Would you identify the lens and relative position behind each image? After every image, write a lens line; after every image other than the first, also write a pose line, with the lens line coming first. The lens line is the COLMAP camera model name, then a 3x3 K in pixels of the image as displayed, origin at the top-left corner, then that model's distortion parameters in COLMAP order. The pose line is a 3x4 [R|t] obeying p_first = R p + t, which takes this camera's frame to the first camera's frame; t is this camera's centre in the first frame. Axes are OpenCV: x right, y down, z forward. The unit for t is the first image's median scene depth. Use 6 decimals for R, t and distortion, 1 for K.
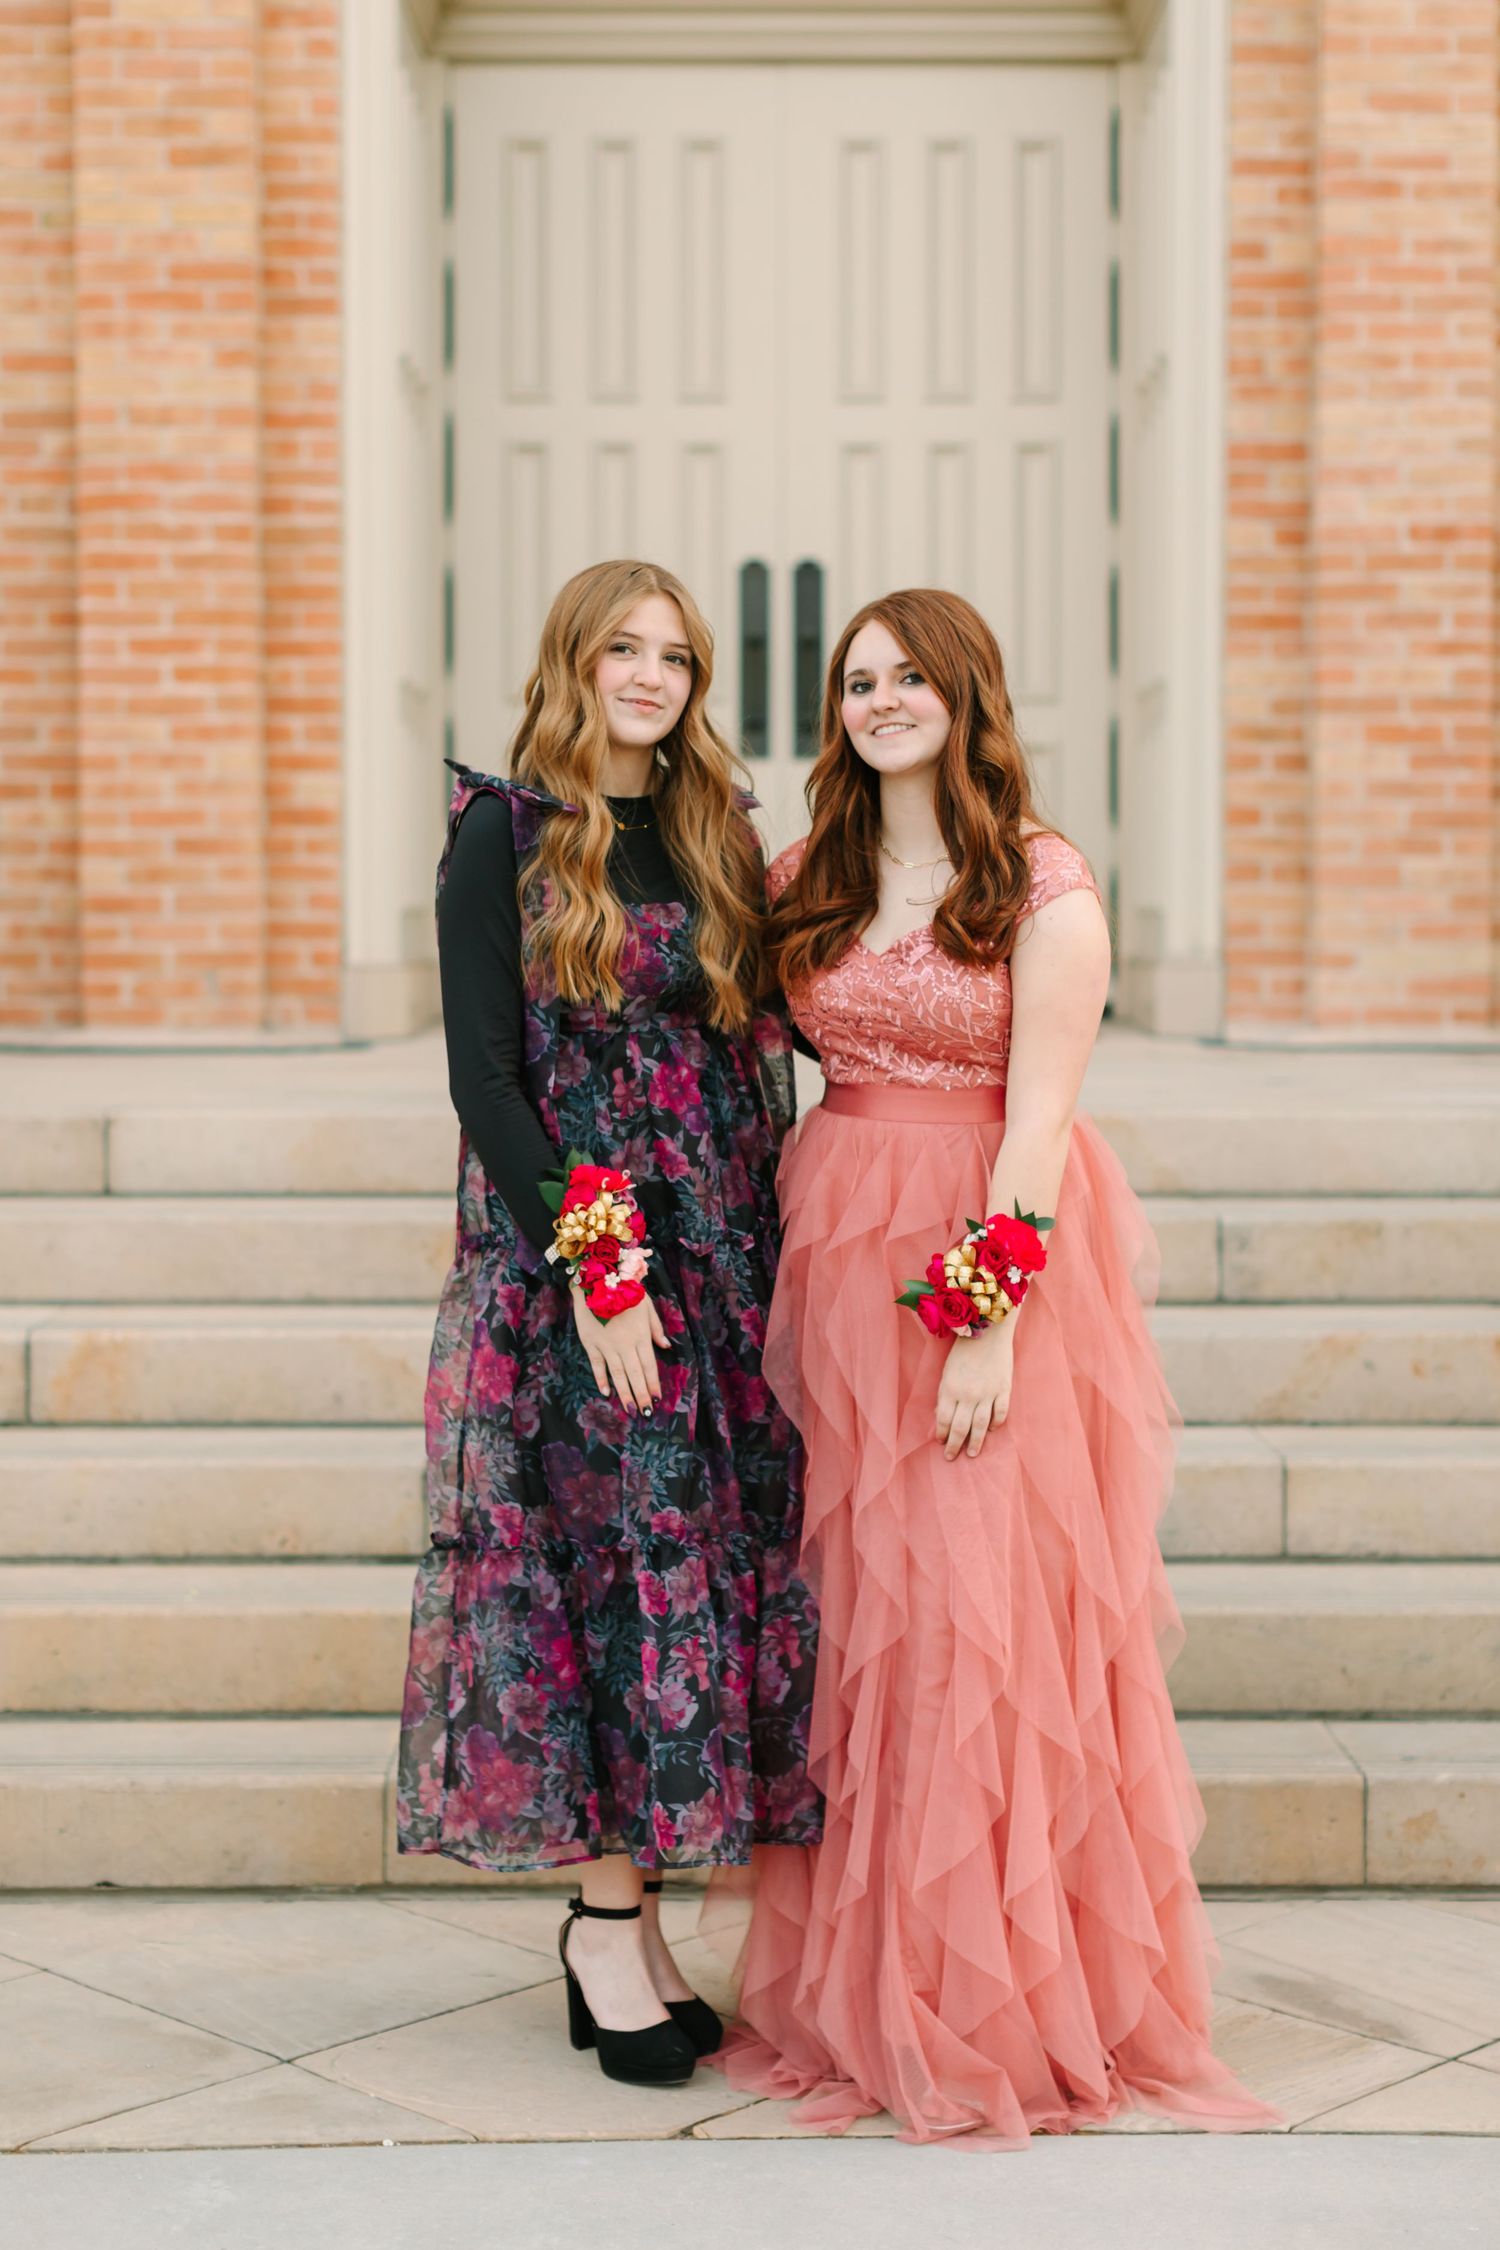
lens RADIAL K [[3885.5, 0, 716.3], [0, 3885.5, 976.0], [0, 0, 1]] dist [0.027183, -0.141263]
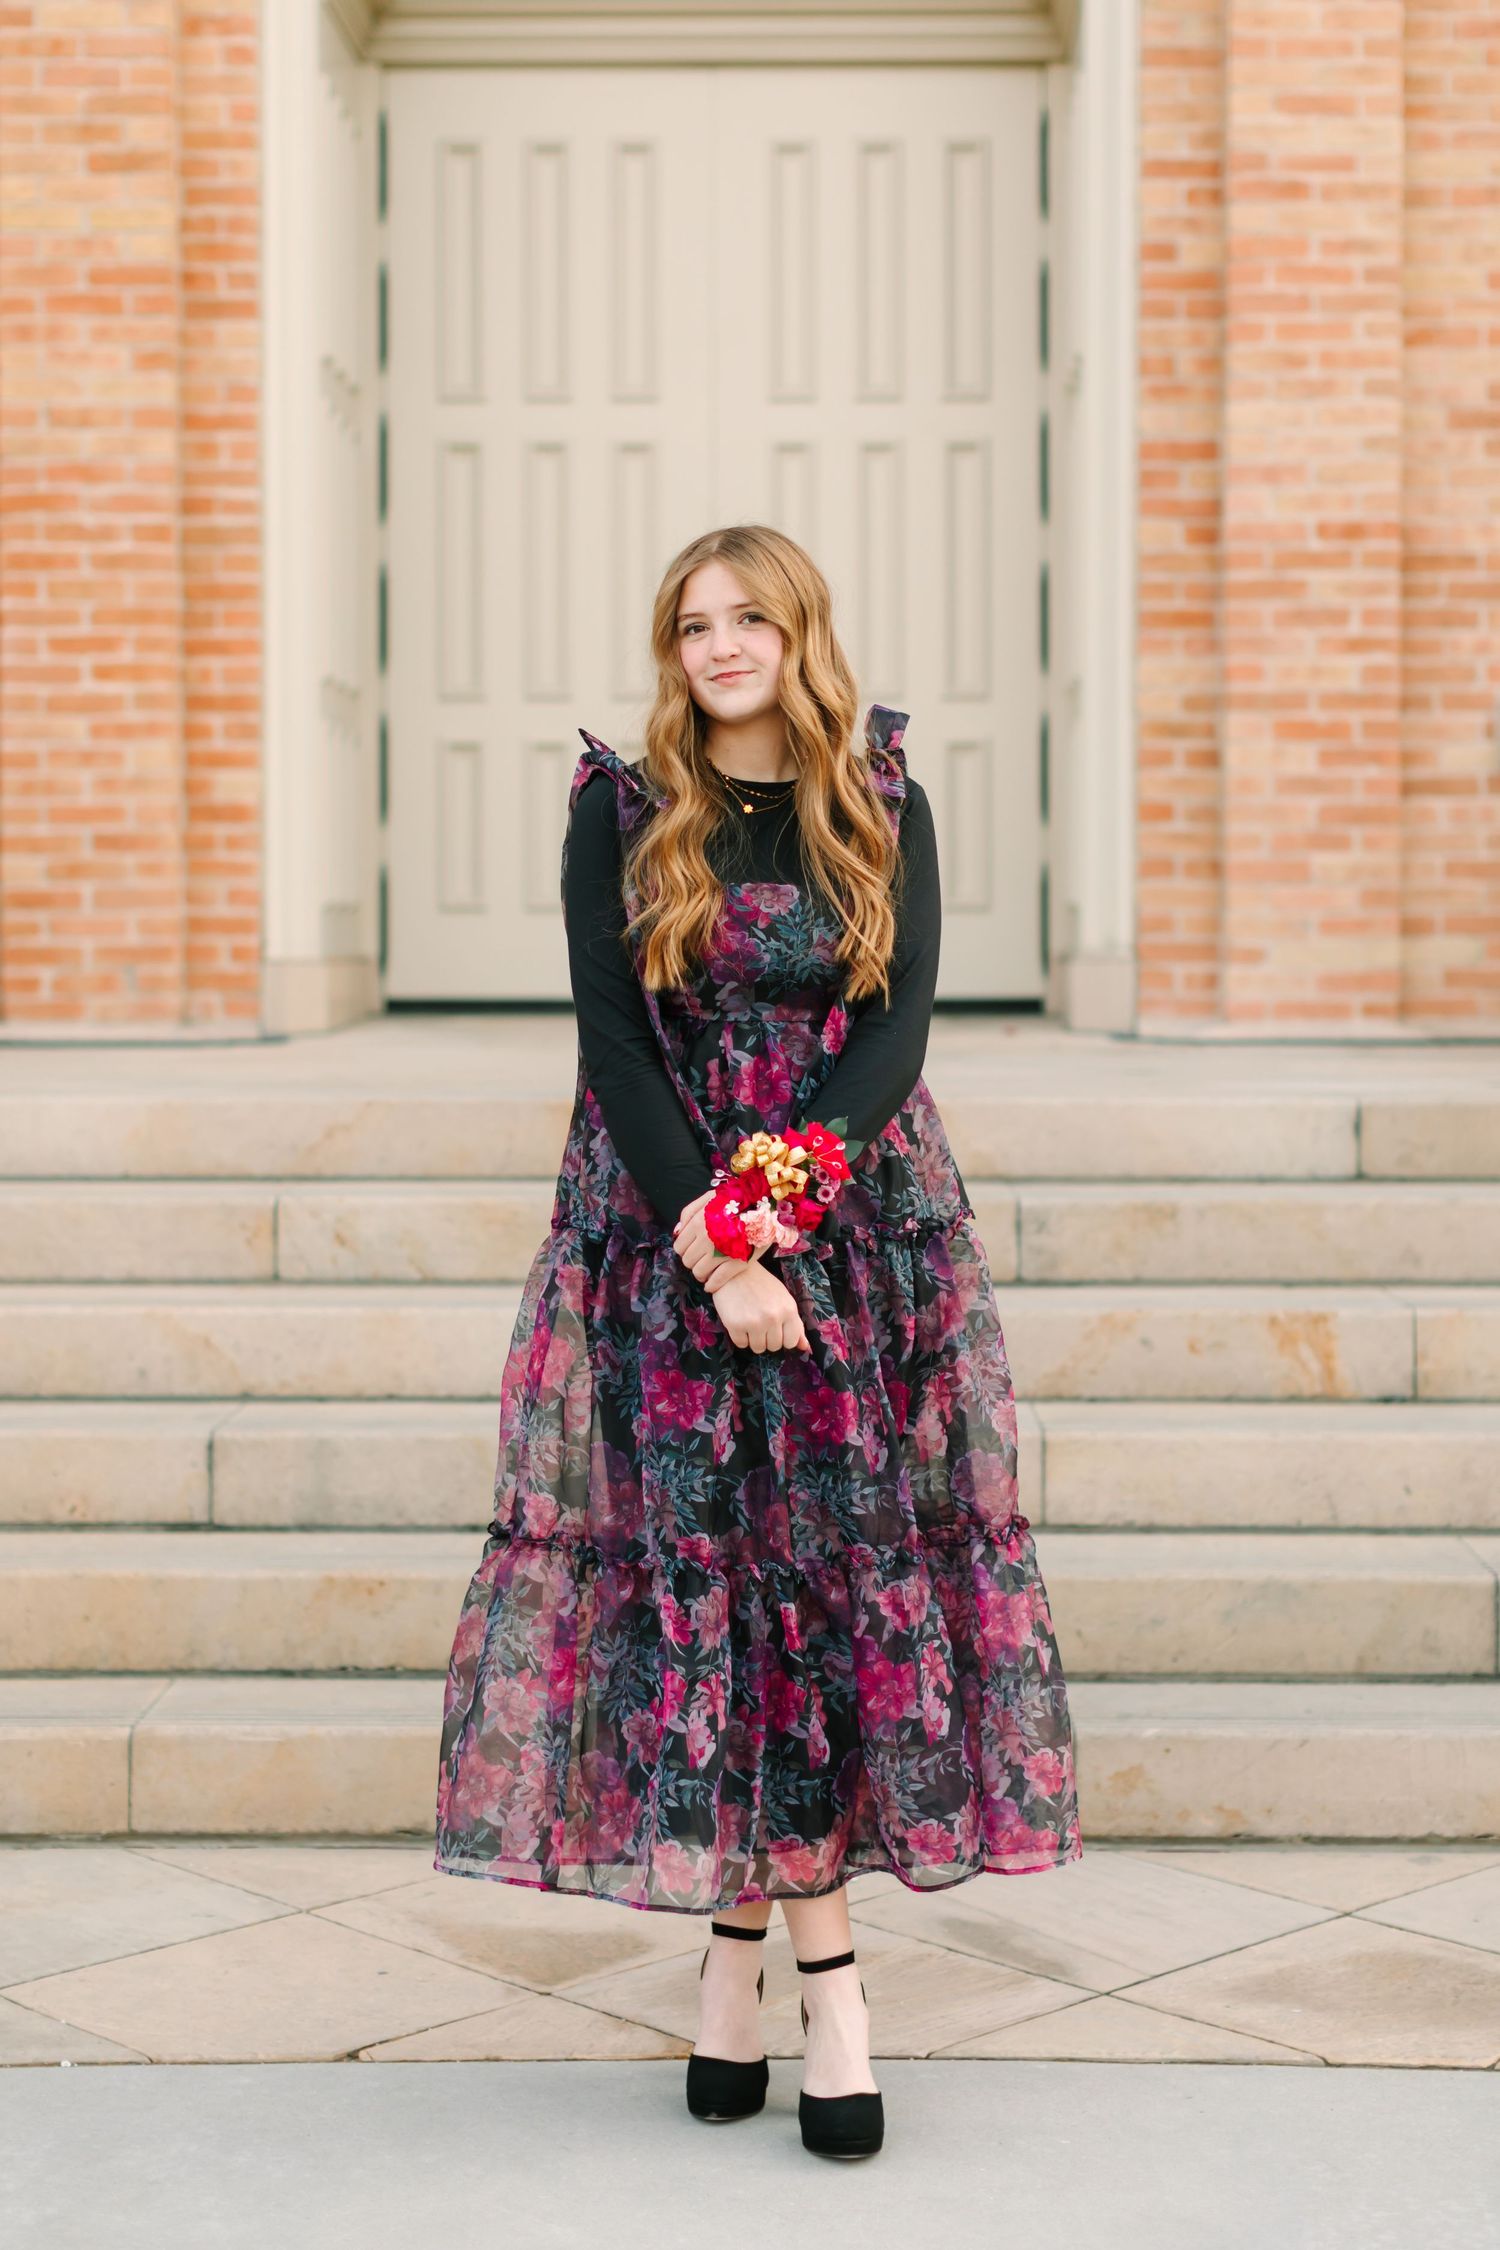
lens RADIAL K [[3956.7, 0, 740.7], [0, 3956.7, 955.3], [0, 0, 1]] dist [0.014083, -0.096553]
pose [[0.999878, -0.000353, -0.015622, 0.044769], [0.000259, 0.999982, -0.006005, 0.002278], [0.015624, 0.006000, 0.999860, -0.028043]]
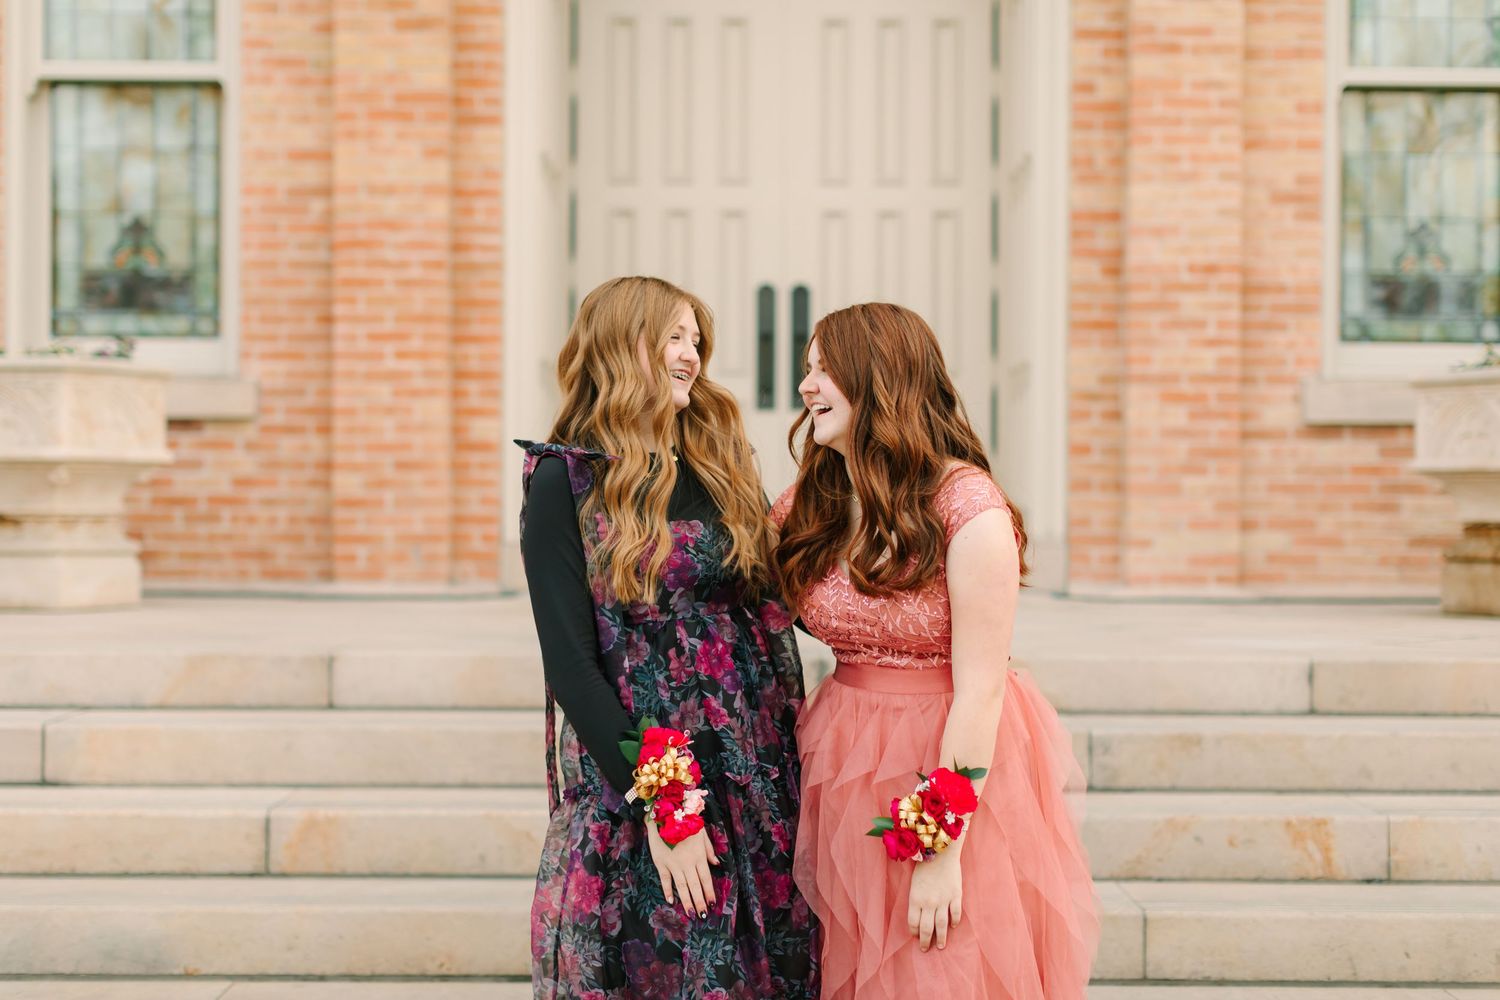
lens RADIAL K [[2277.8, 0, 719.6], [0, 2277.8, 489.5], [0, 0, 1]] dist [0.006676, 0.025711]
pose [[0.999960, 0.005604, -0.006998, -0.002431], [-0.005733, 0.999810, -0.018632, -0.007393], [0.006892, 0.018671, 0.999802, 0.088317]]
